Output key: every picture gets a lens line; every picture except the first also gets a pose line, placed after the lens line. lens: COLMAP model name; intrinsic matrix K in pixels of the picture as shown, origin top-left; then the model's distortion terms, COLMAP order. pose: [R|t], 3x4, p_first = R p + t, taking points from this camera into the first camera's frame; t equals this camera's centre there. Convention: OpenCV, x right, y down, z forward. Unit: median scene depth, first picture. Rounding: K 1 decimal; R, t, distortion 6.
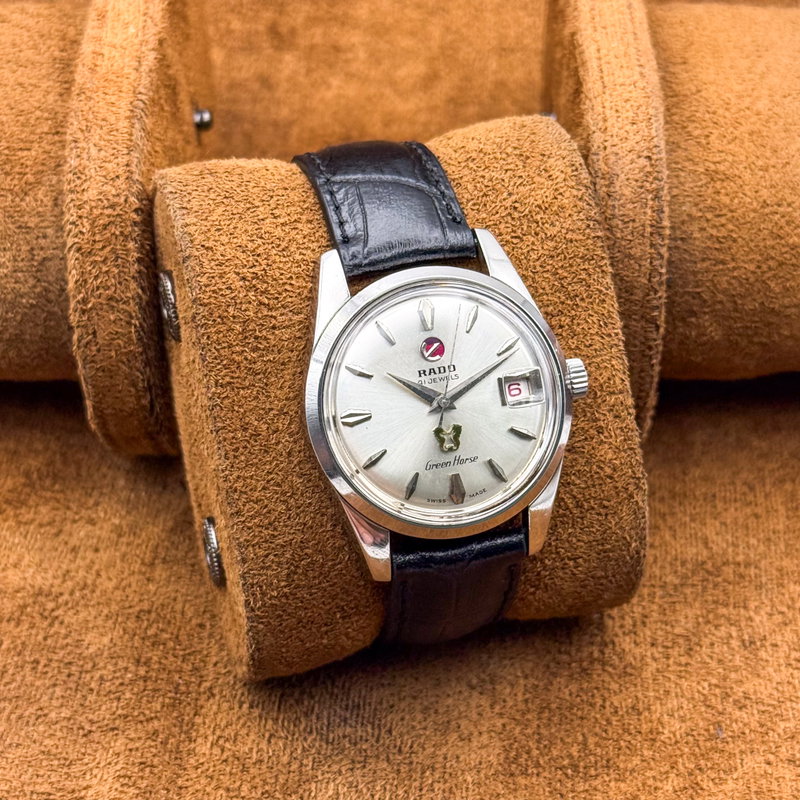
lens RADIAL K [[1852.5, 0, 375.5], [0, 1852.5, 405.1], [0, 0, 1]] dist [0.020999, 3.601326]
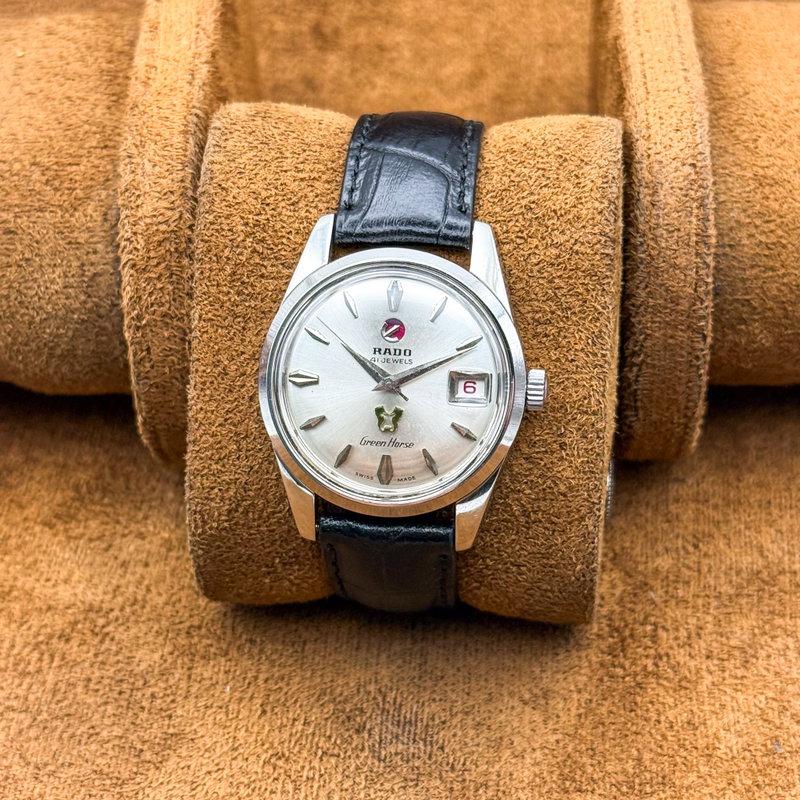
lens RADIAL K [[1852.5, 0, 375.5], [0, 1852.5, 405.1], [0, 0, 1]] dist [0.020999, 3.601326]
pose [[0.931073, 0.228169, -0.284680, 0.310463], [-0.212321, 0.973428, 0.085779, -0.072902], [0.296688, -0.019423, 0.954777, 0.027767]]
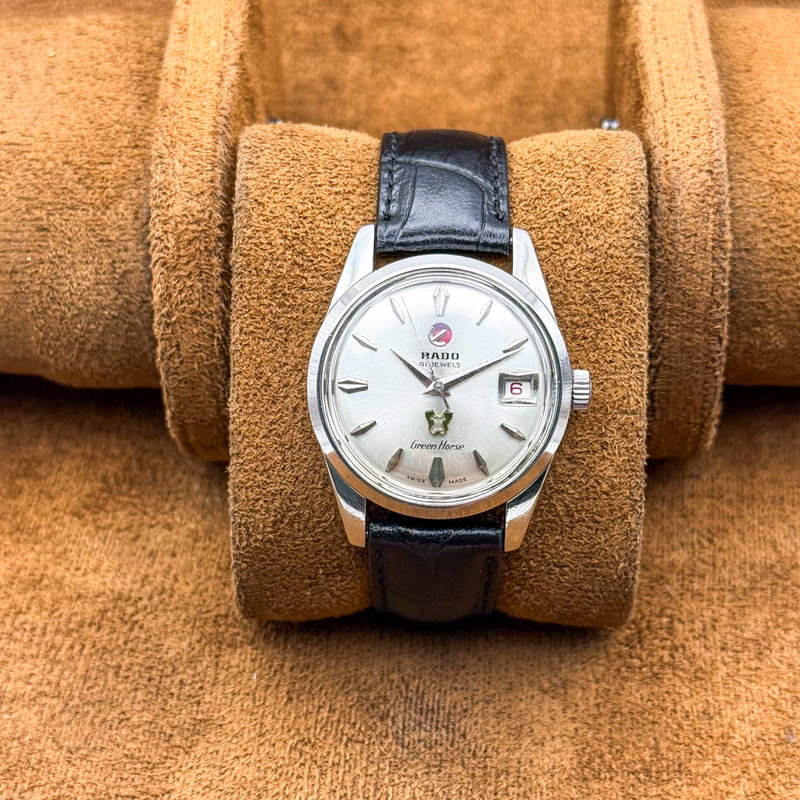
lens RADIAL K [[1852.5, 0, 375.5], [0, 1852.5, 405.1], [0, 0, 1]] dist [0.020999, 3.601326]
pose [[0.958772, 0.187693, -0.213371, 0.217275], [-0.187186, 0.982061, 0.022766, -0.008117], [0.213817, 0.018112, 0.976706, -0.014468]]
